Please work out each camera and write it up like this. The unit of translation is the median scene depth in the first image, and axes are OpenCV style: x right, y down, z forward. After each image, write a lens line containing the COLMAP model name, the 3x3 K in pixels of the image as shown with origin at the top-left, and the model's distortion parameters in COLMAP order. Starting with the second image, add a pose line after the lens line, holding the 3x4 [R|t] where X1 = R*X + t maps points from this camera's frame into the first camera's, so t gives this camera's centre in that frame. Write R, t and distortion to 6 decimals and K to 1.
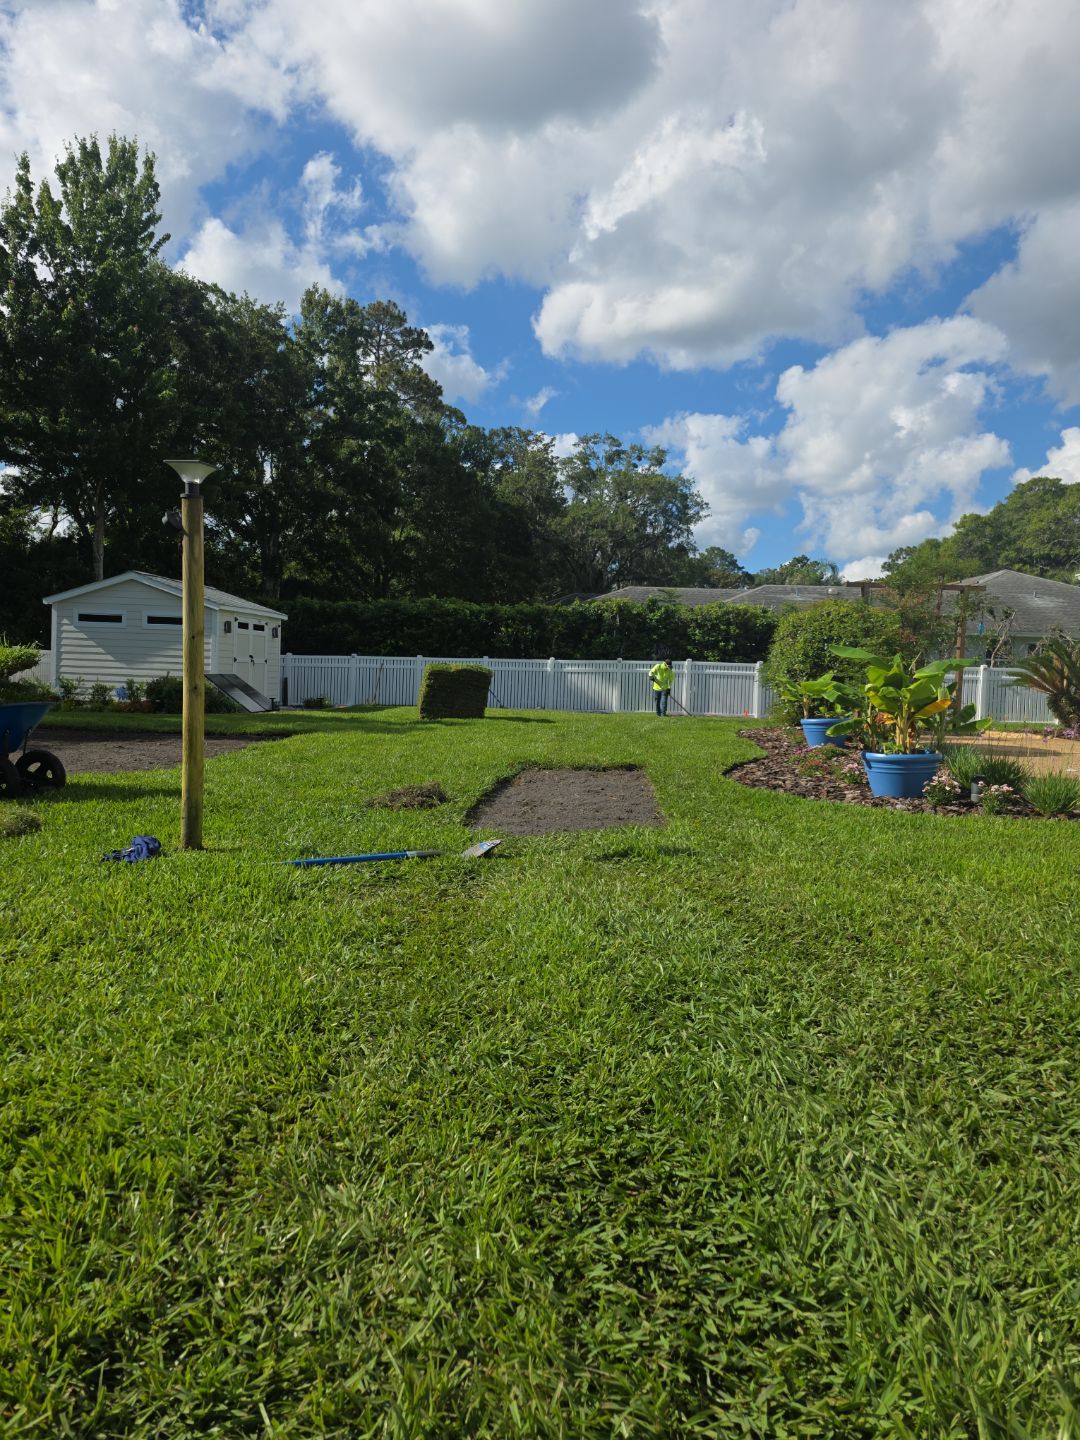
lens RADIAL K [[942.9, 0, 540.0], [0, 942.9, 720.0], [0, 0, 1]] dist [0.031188, -0.030118]
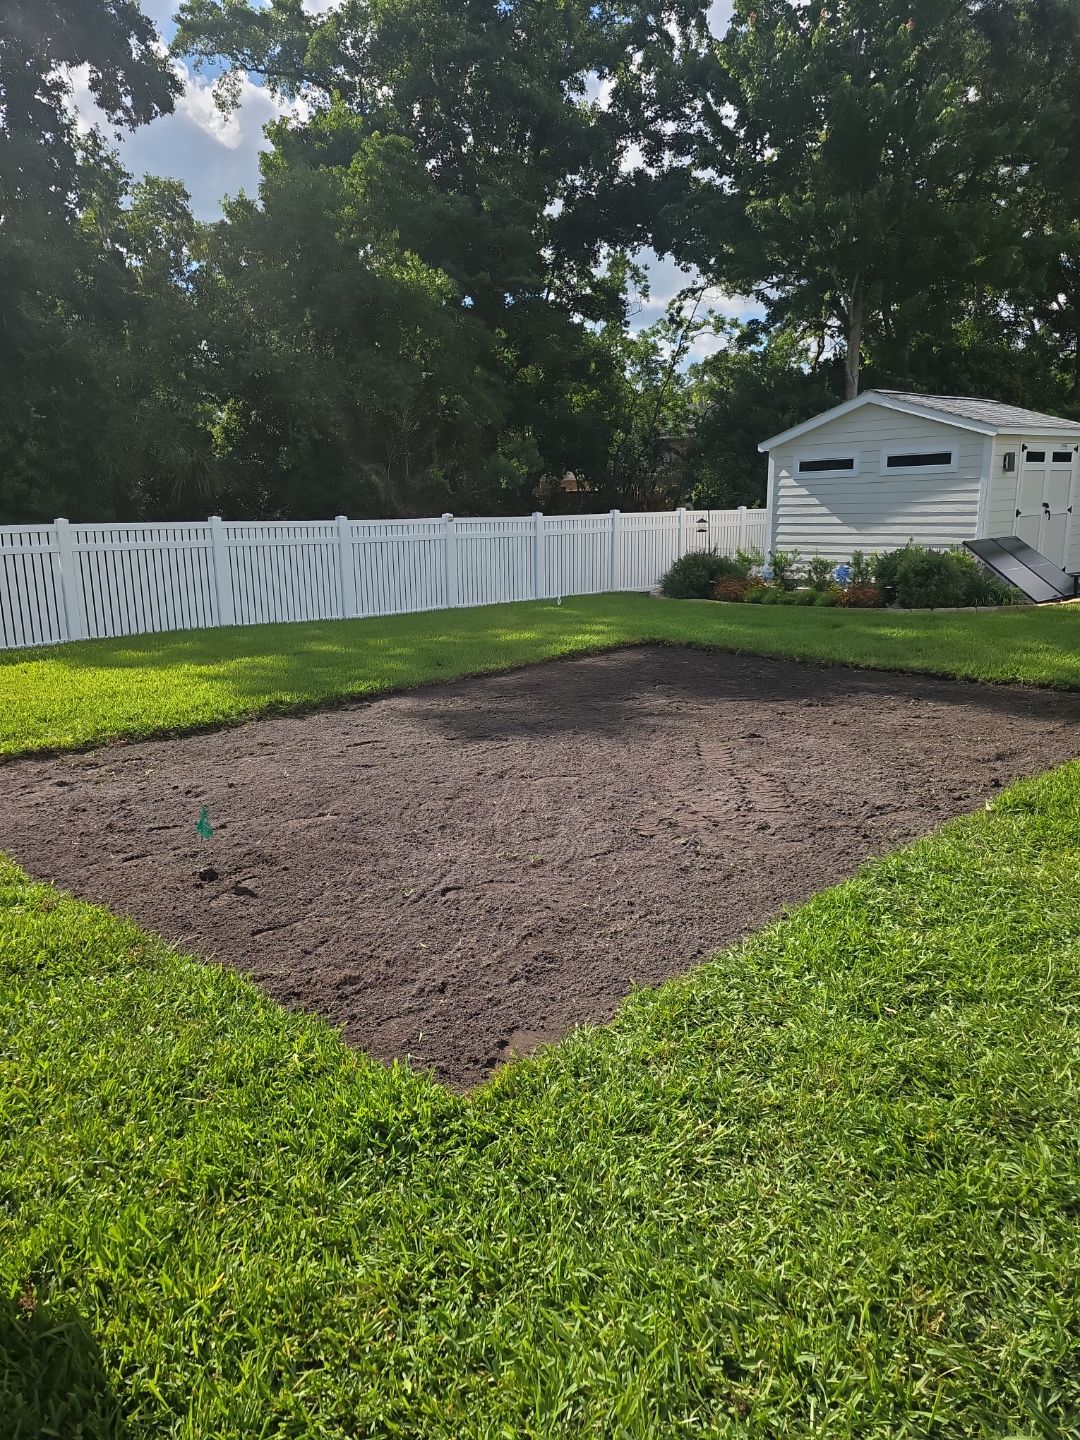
lens RADIAL K [[993.4, 0, 540.0], [0, 993.4, 720.0], [0, 0, 1]] dist [0.080884, -0.080499]
pose [[0.724813, 0.098124, -0.681922, -0.075885], [0.011535, 0.987938, 0.154418, -0.034918], [0.688849, -0.119790, 0.714939, 0.269189]]
